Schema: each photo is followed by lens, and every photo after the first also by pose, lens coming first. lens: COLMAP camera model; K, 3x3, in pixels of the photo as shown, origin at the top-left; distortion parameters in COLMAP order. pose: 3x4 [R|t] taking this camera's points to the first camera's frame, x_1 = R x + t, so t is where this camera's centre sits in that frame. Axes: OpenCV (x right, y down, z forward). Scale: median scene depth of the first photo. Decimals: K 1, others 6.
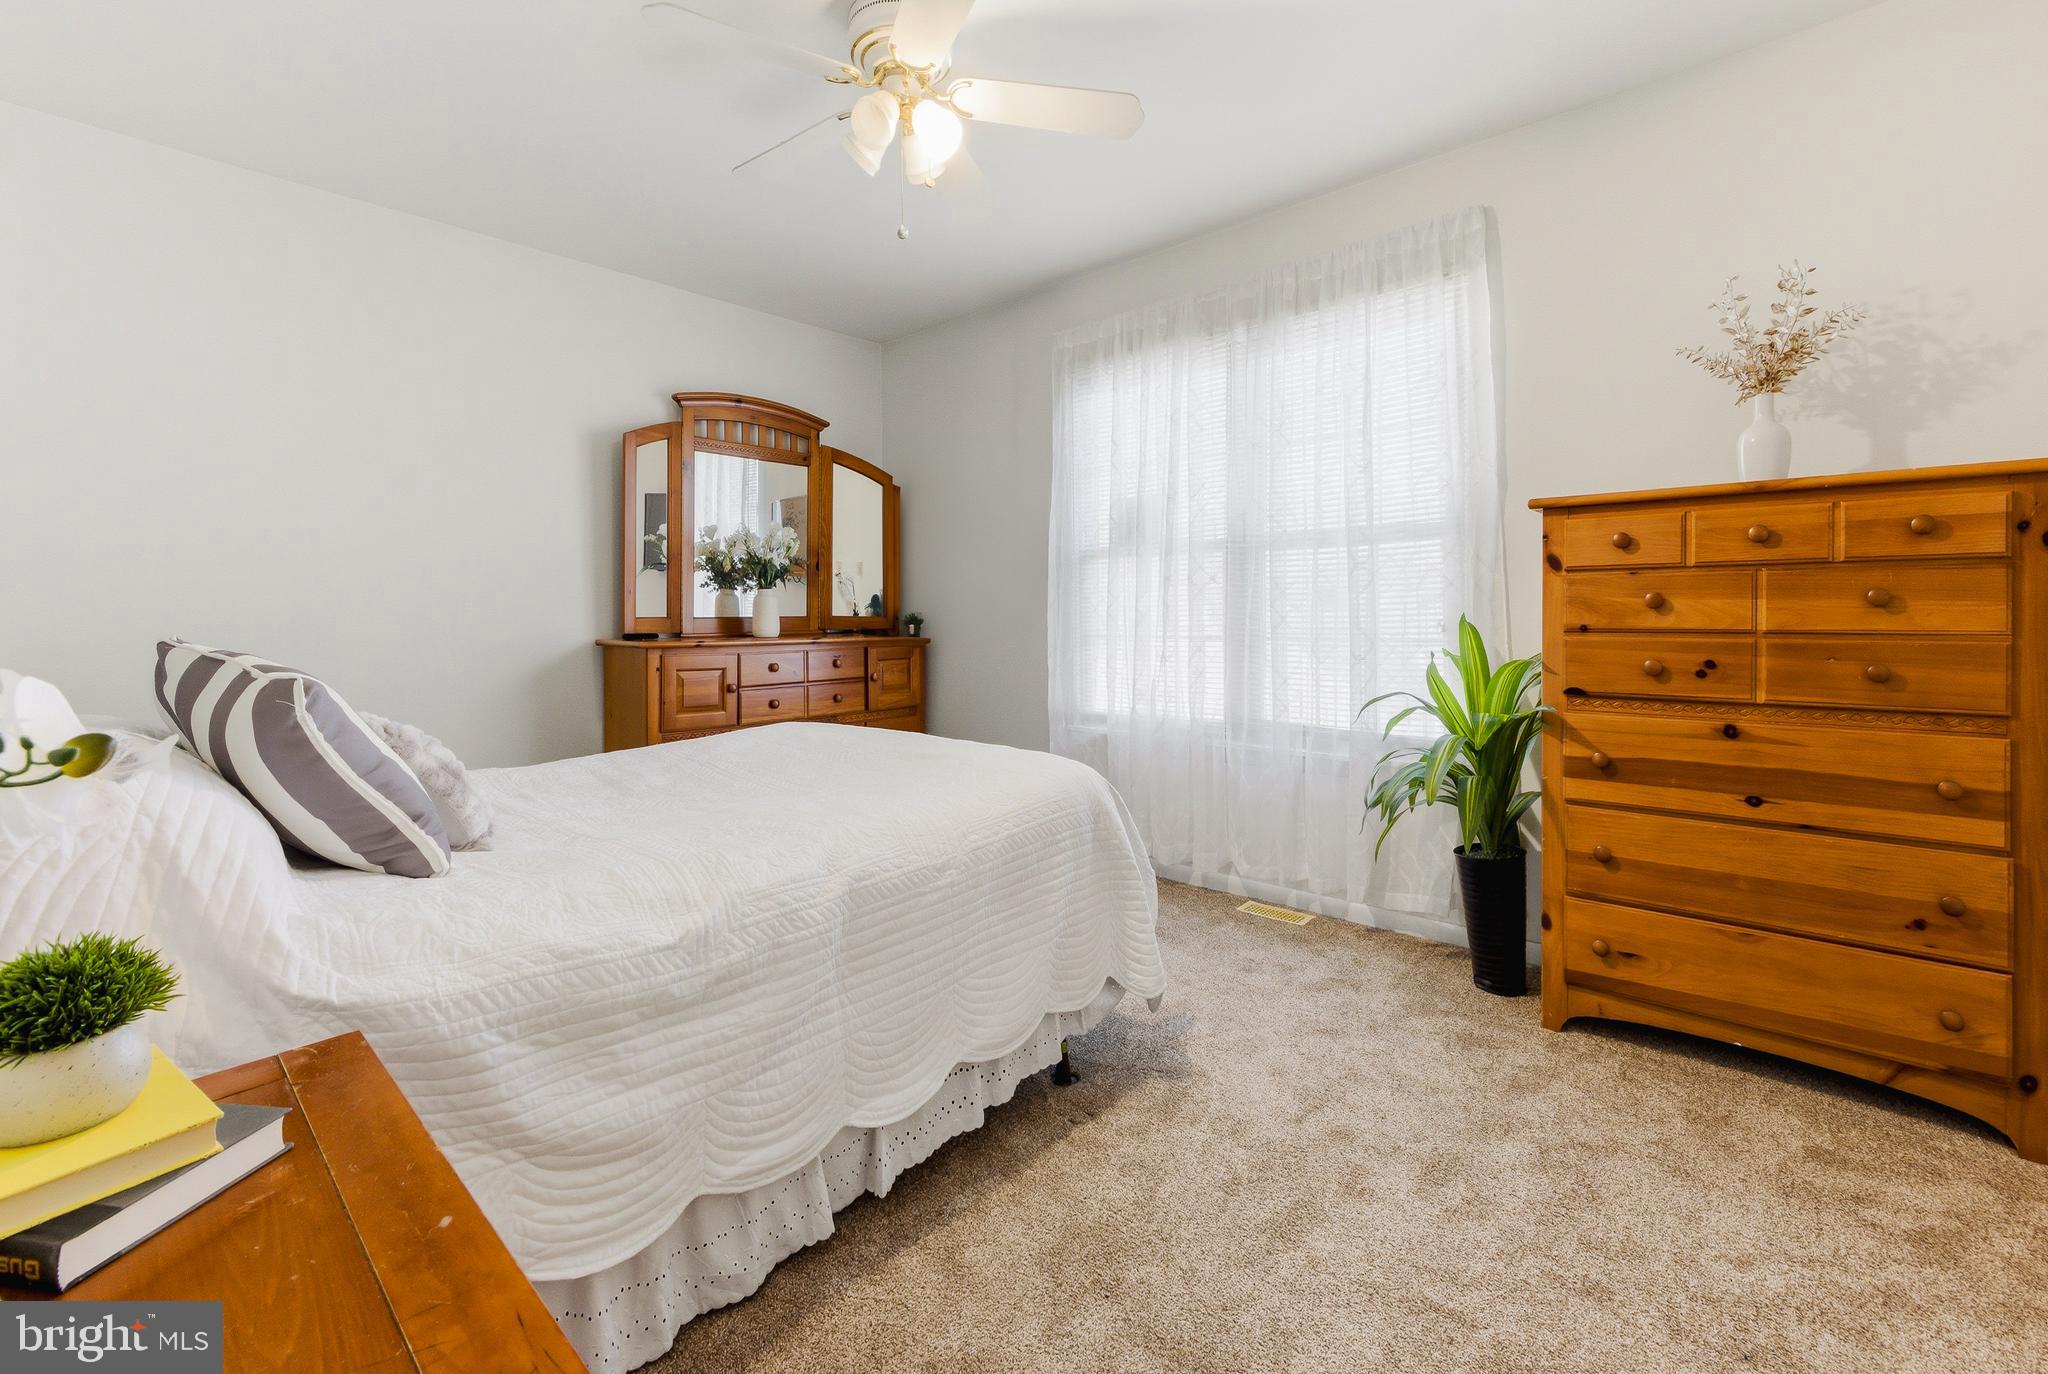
lens RADIAL K [[865.4, 0, 1034.6], [0, 865.4, 629.3], [0, 0, 1]] dist [-0.000069, -0.000002]
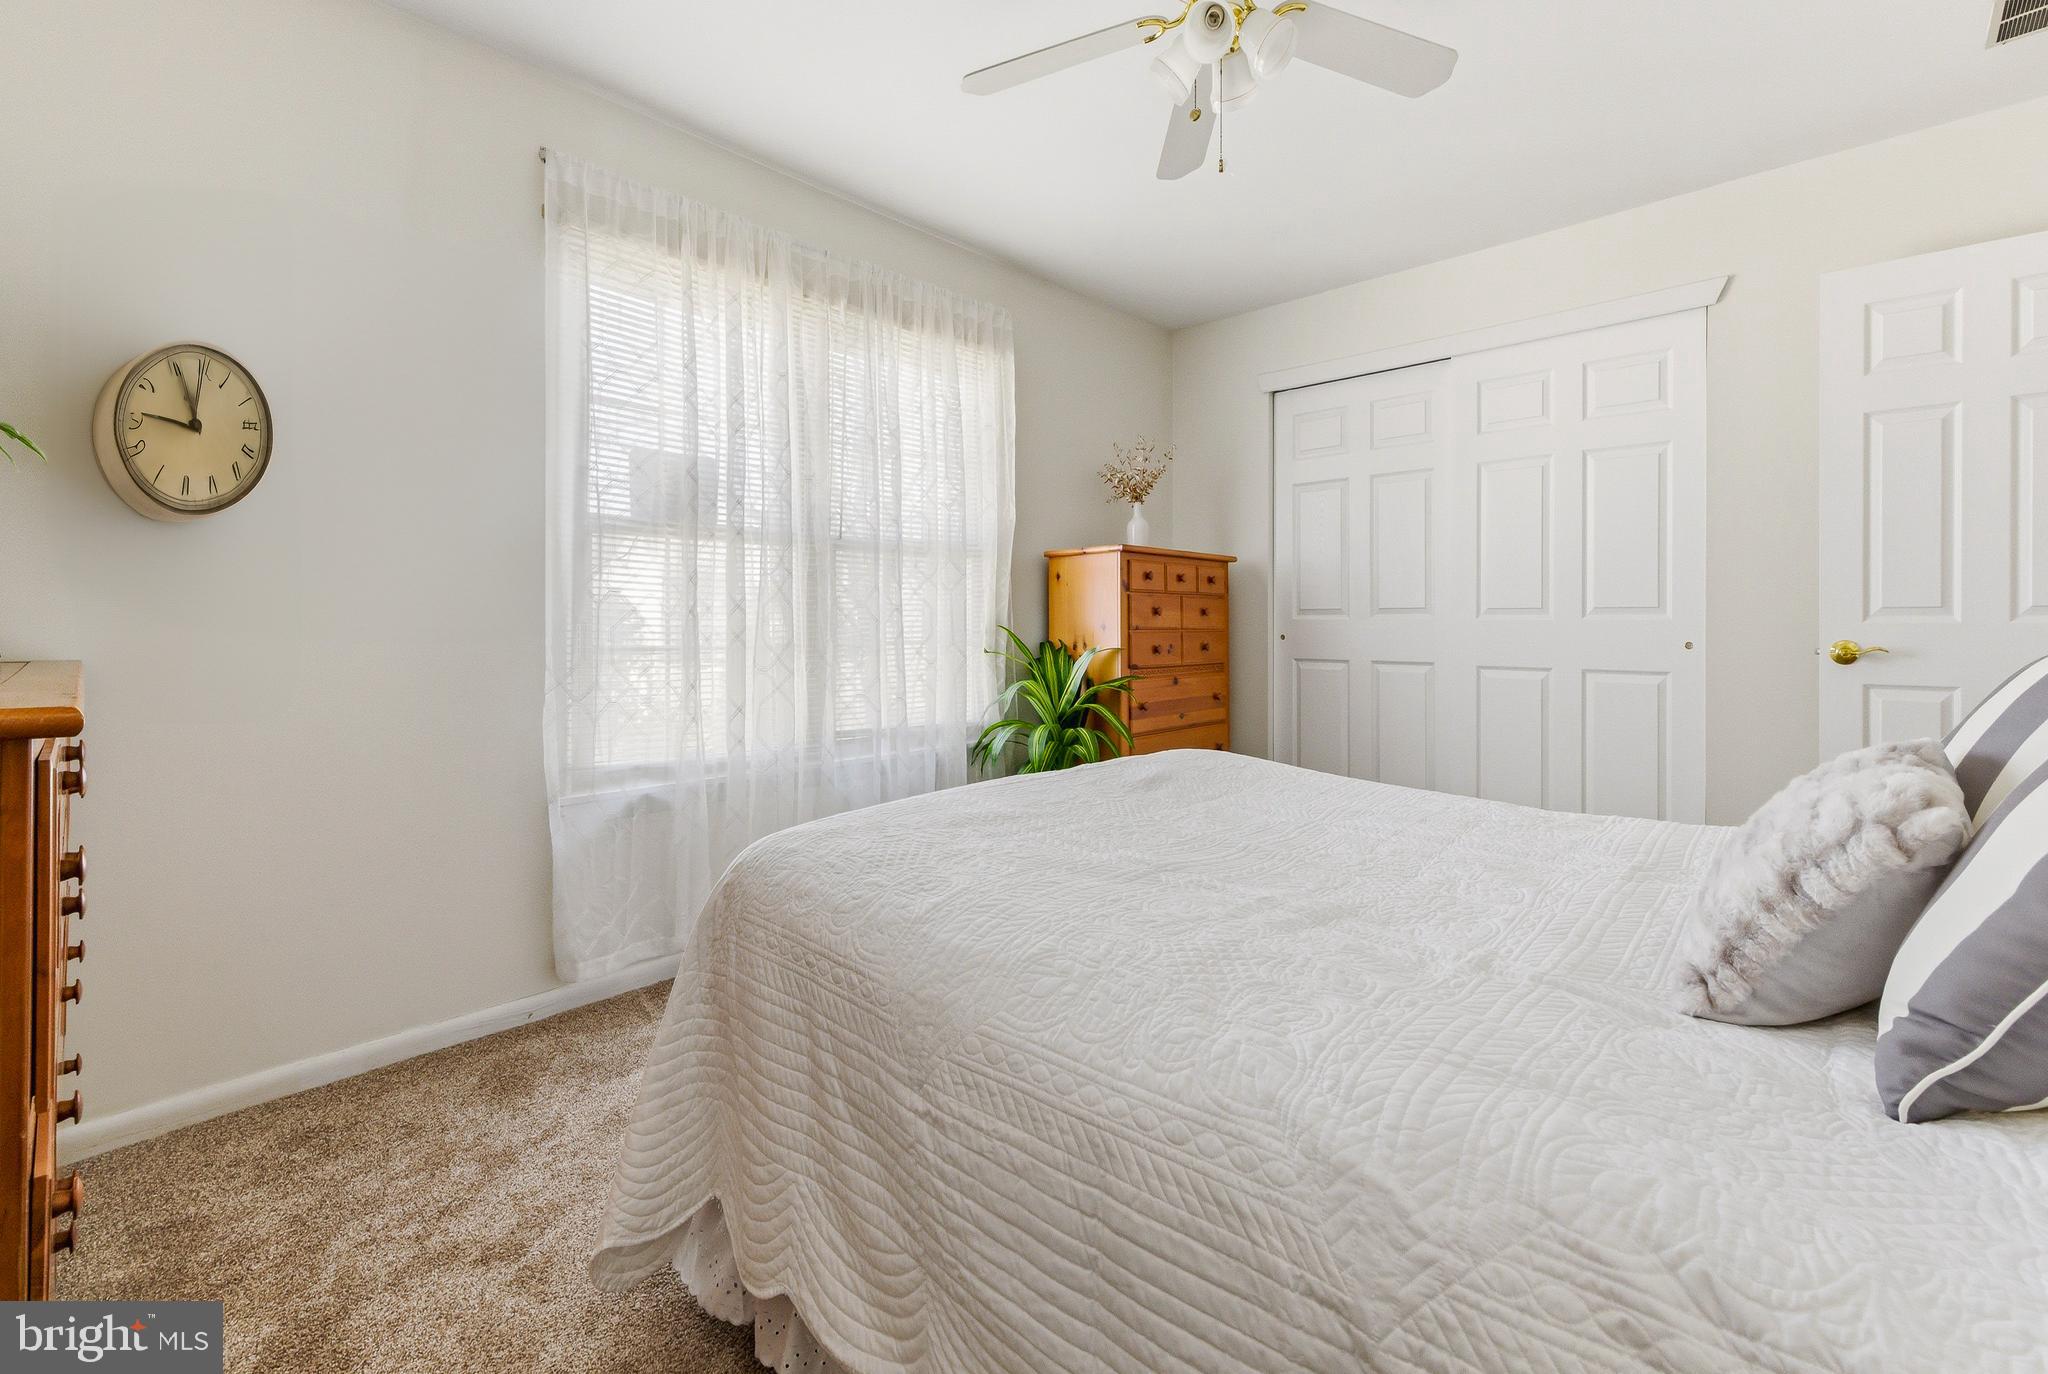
lens RADIAL K [[865.4, 0, 1034.6], [0, 865.4, 629.3], [0, 0, 1]] dist [-0.000069, -0.000002]
pose [[0.020311, -0.008778, 0.999755, -0.985117], [0.016176, 0.999833, 0.008450, -0.013253], [-0.999663, 0.016001, 0.020450, 1.167751]]
